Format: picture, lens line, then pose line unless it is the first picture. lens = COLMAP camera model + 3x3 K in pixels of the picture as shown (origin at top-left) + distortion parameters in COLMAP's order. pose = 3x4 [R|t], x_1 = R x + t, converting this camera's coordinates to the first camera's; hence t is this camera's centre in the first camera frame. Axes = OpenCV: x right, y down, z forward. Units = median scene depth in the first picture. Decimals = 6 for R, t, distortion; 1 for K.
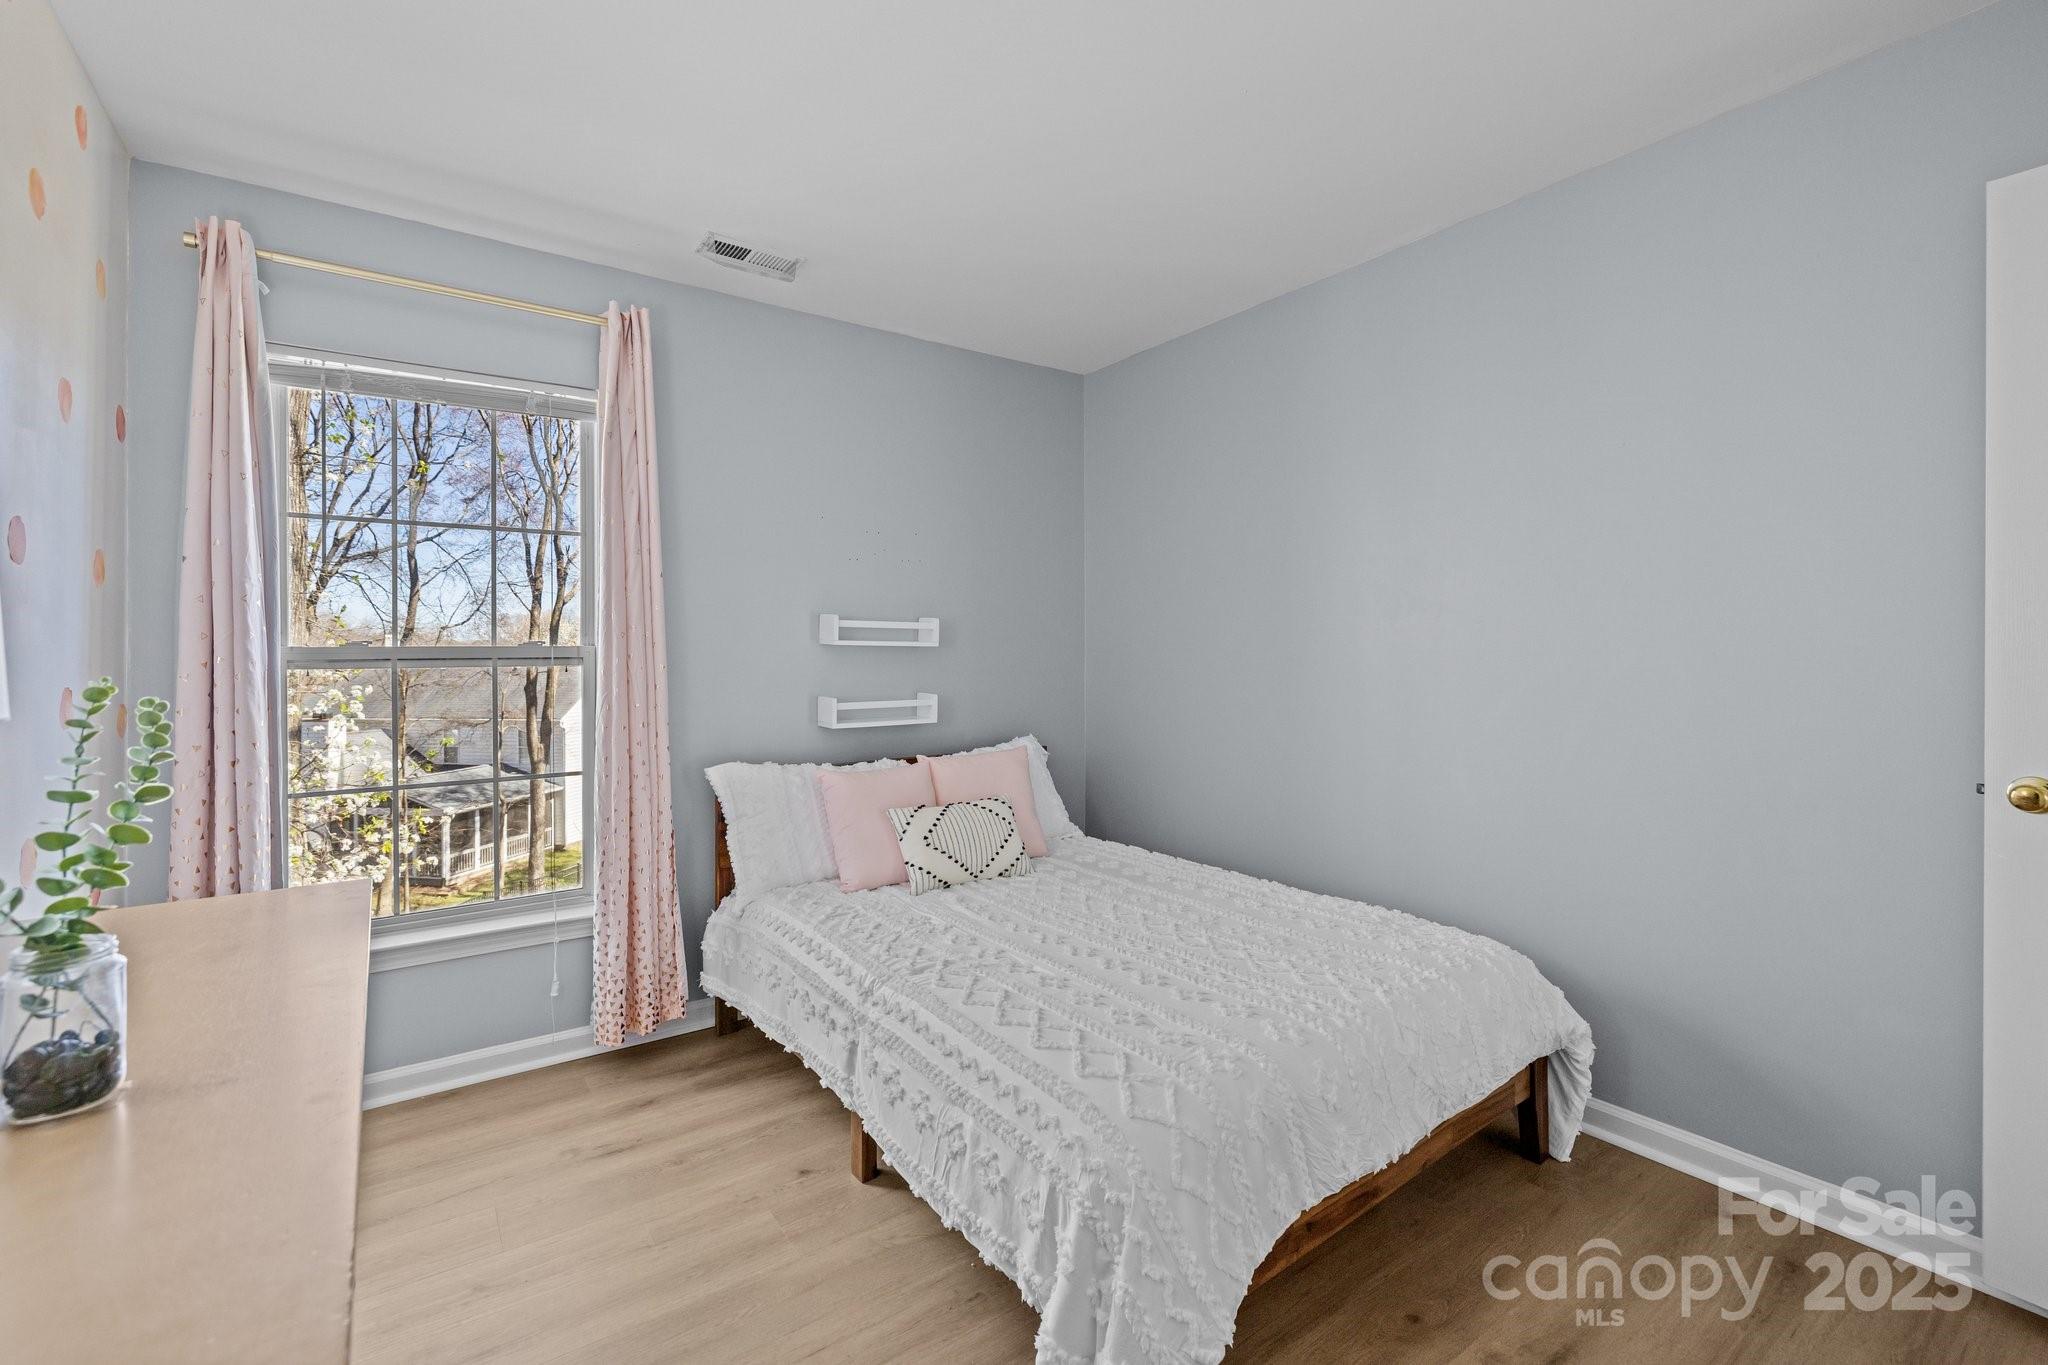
lens RADIAL K [[870.9, 0, 1012.8], [0, 870.9, 671.0], [0, 0, 1]] dist [-0.000777, -0.000061]
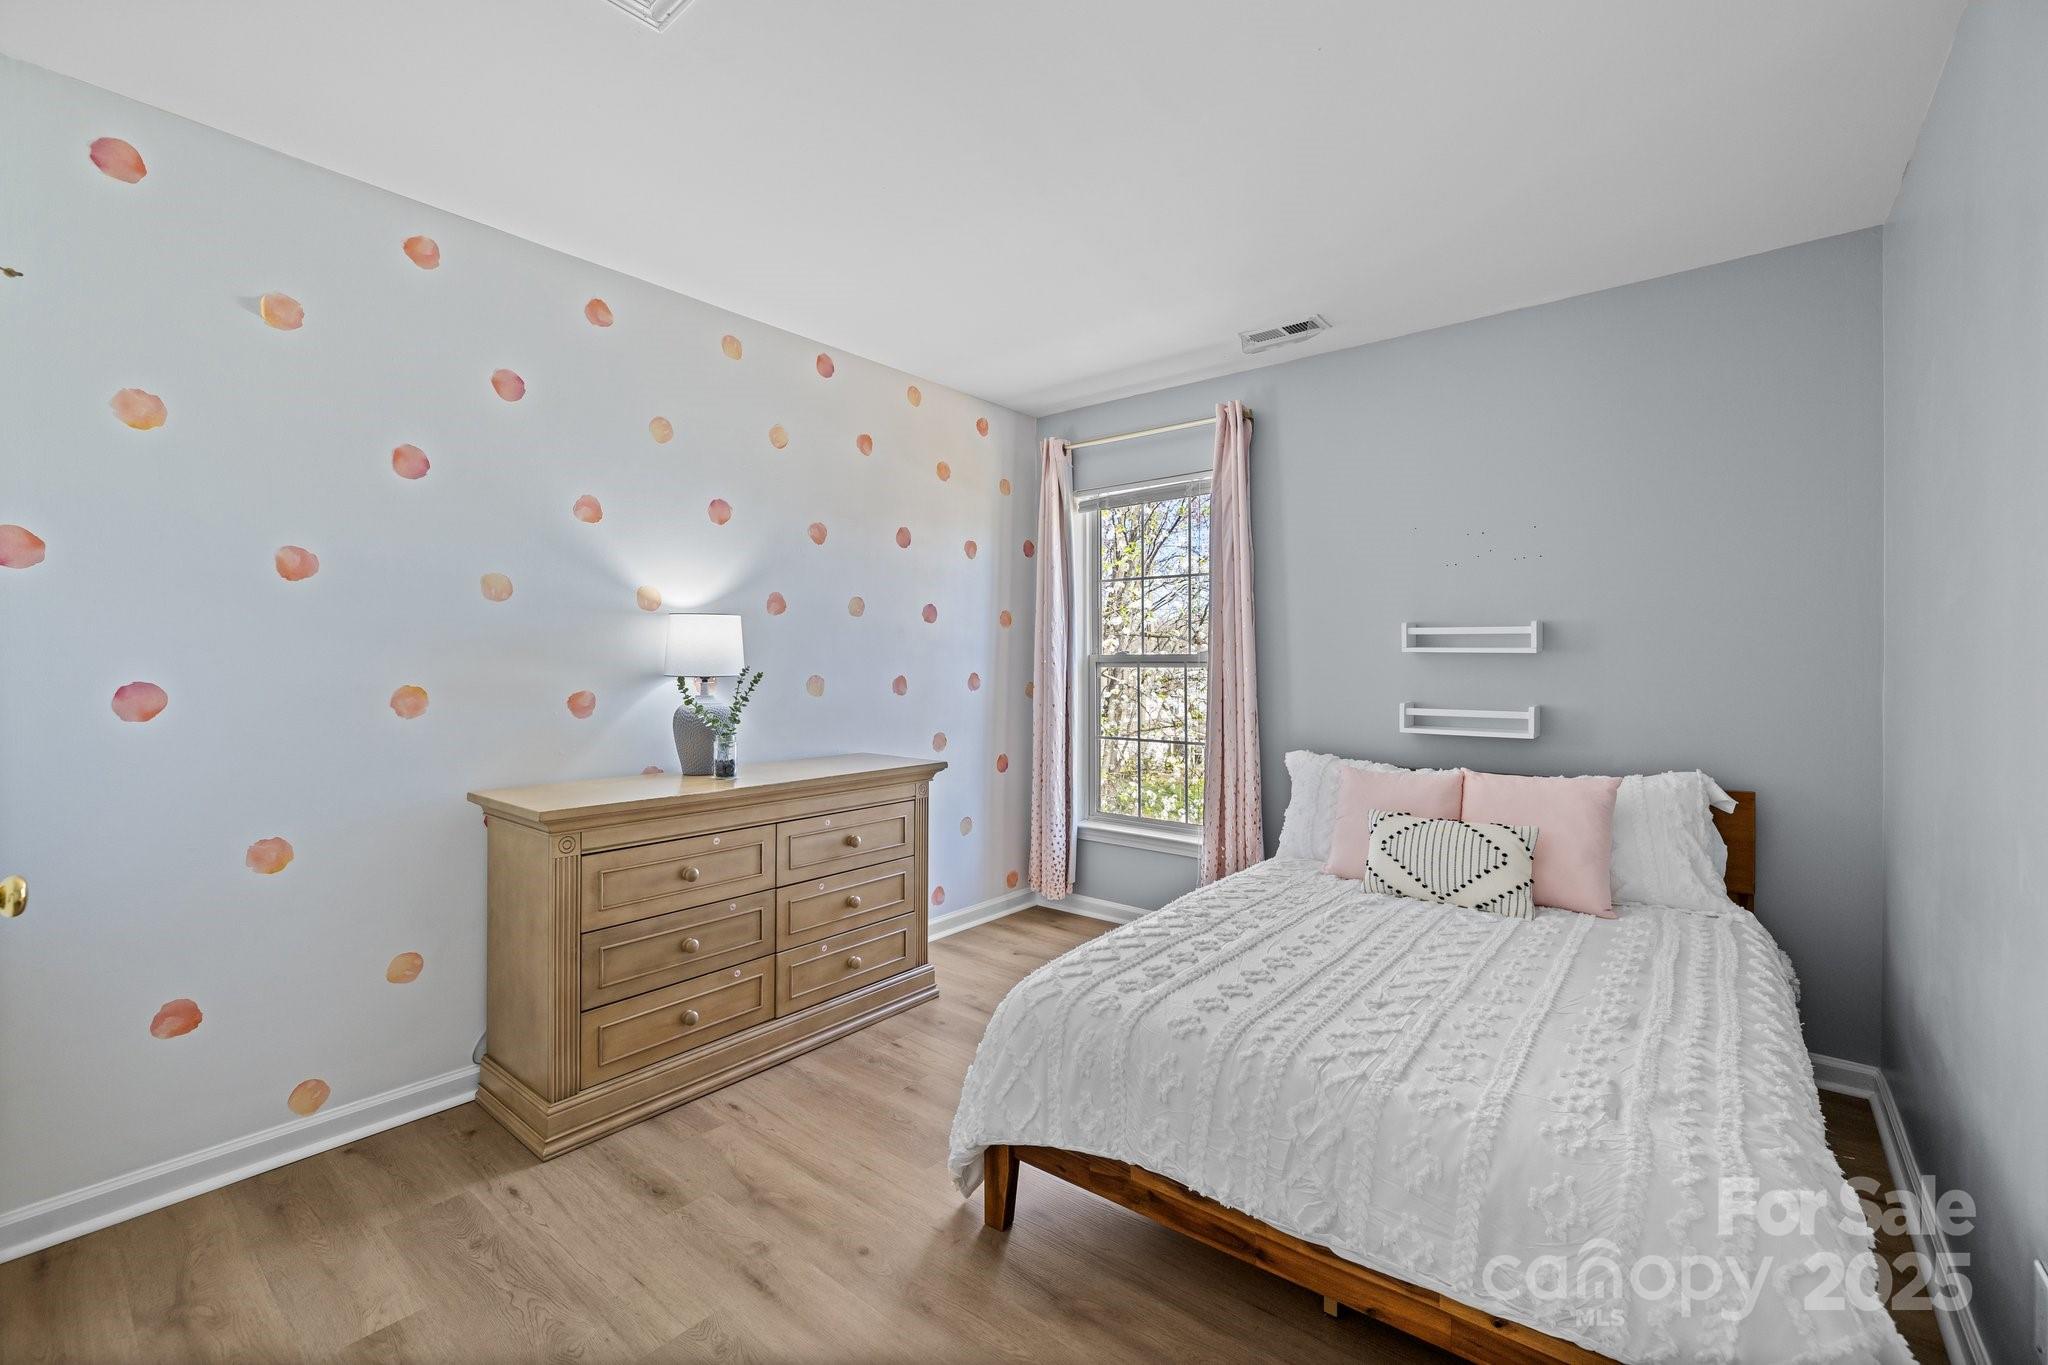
lens RADIAL K [[870.9, 0, 1012.8], [0, 870.9, 671.0], [0, 0, 1]] dist [-0.000777, -0.000061]
pose [[0.271742, 0.017565, -0.962210, 0.742317], [-0.021764, 0.999690, 0.012103, -0.010951], [0.962124, 0.017652, 0.272040, 0.296825]]
